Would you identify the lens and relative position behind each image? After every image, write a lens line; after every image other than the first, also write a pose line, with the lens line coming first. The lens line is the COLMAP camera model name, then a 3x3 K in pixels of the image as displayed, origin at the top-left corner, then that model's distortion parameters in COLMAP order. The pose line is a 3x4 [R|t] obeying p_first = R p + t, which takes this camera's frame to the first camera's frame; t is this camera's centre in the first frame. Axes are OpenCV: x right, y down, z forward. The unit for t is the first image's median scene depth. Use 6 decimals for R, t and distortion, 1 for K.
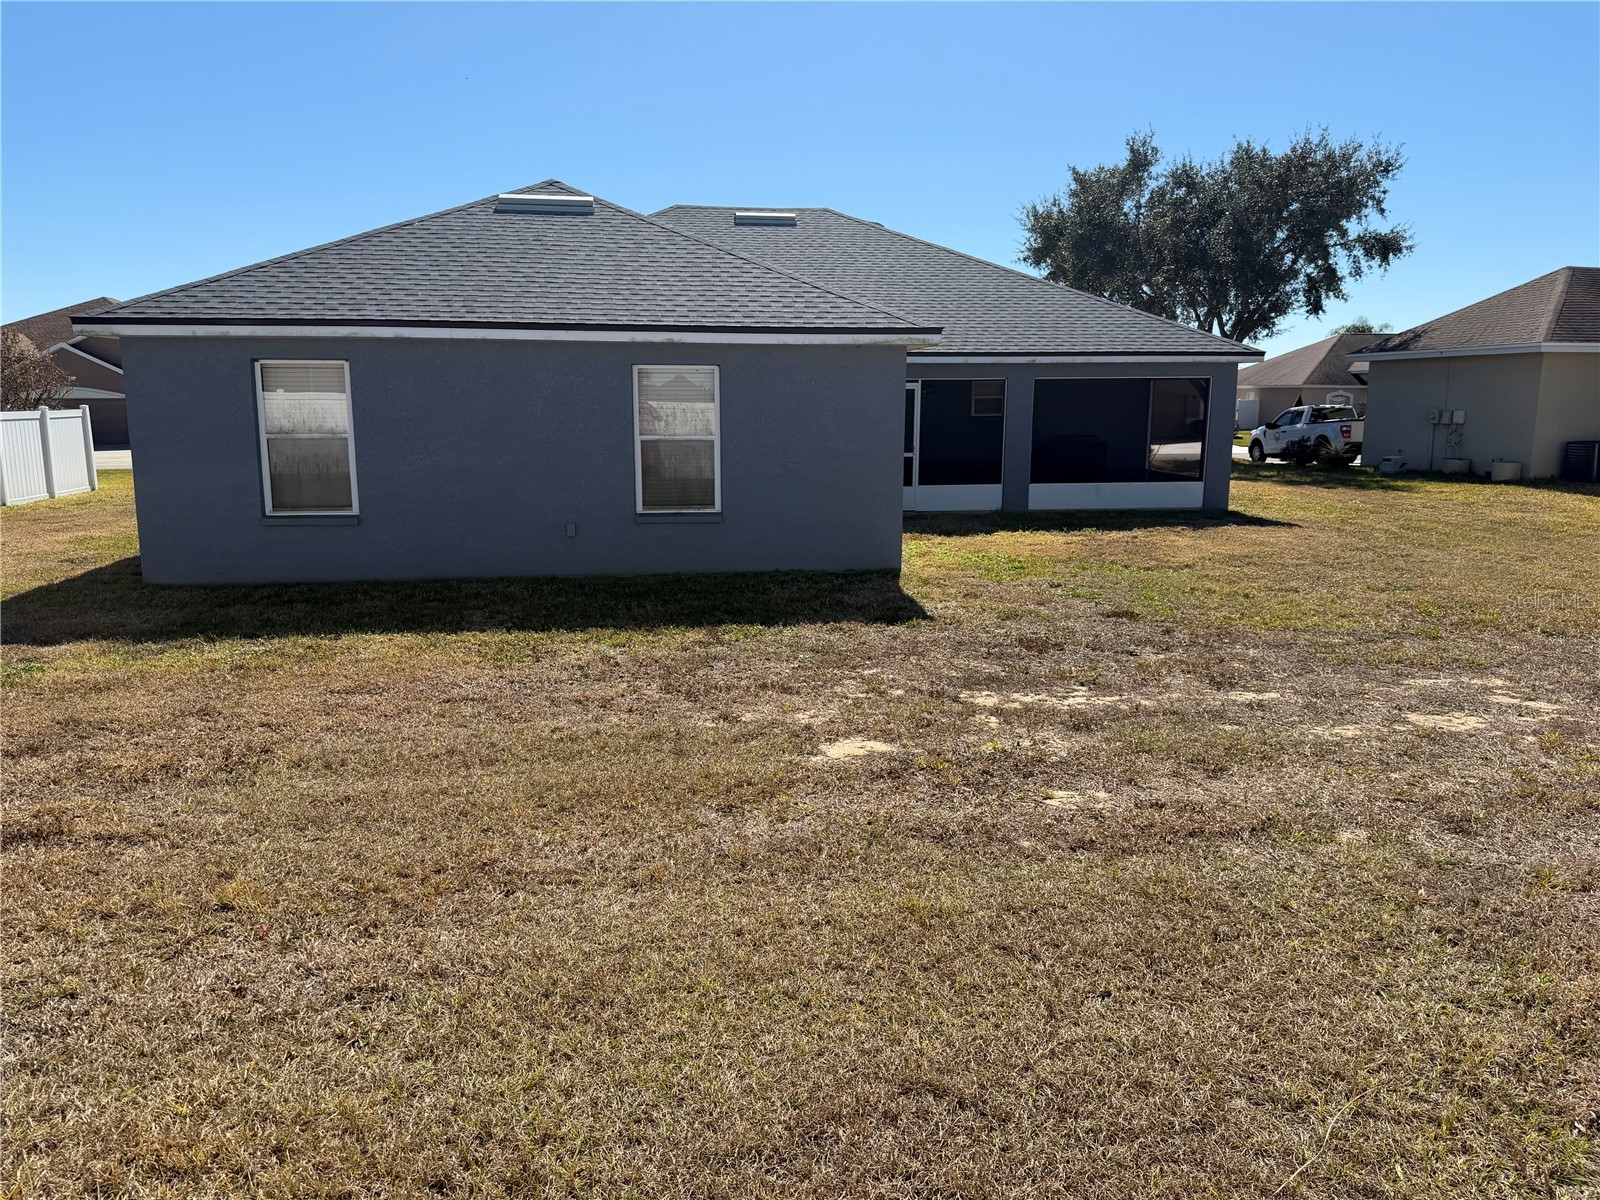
lens RADIAL K [[1146.1, 0, 786.6], [0, 1146.1, 604.7], [0, 0, 1]] dist [0.132837, -0.207741]
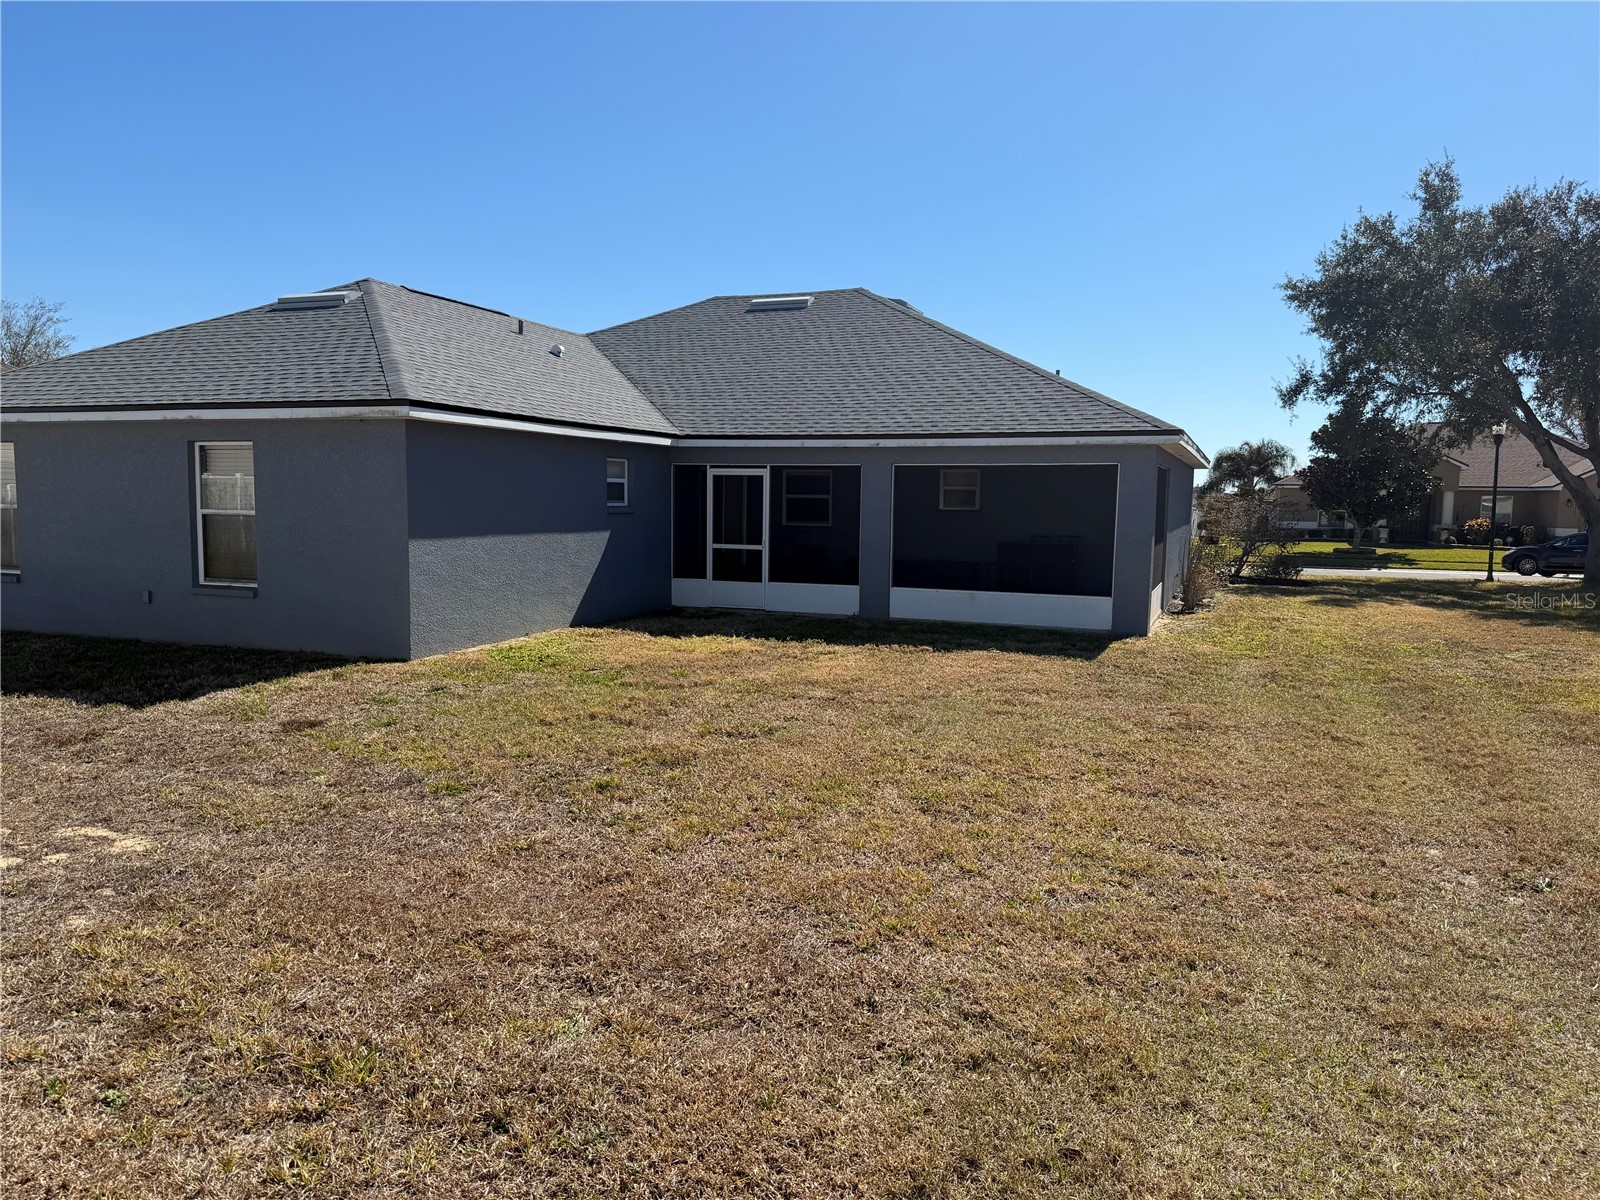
lens RADIAL K [[1146.1, 0, 786.6], [0, 1146.1, 604.7], [0, 0, 1]] dist [0.132837, -0.207741]
pose [[0.863962, 0.059233, -0.500061, 0.573778], [-0.101244, 0.993212, -0.057274, -0.035874], [0.493274, 0.100110, 0.864094, 0.236062]]
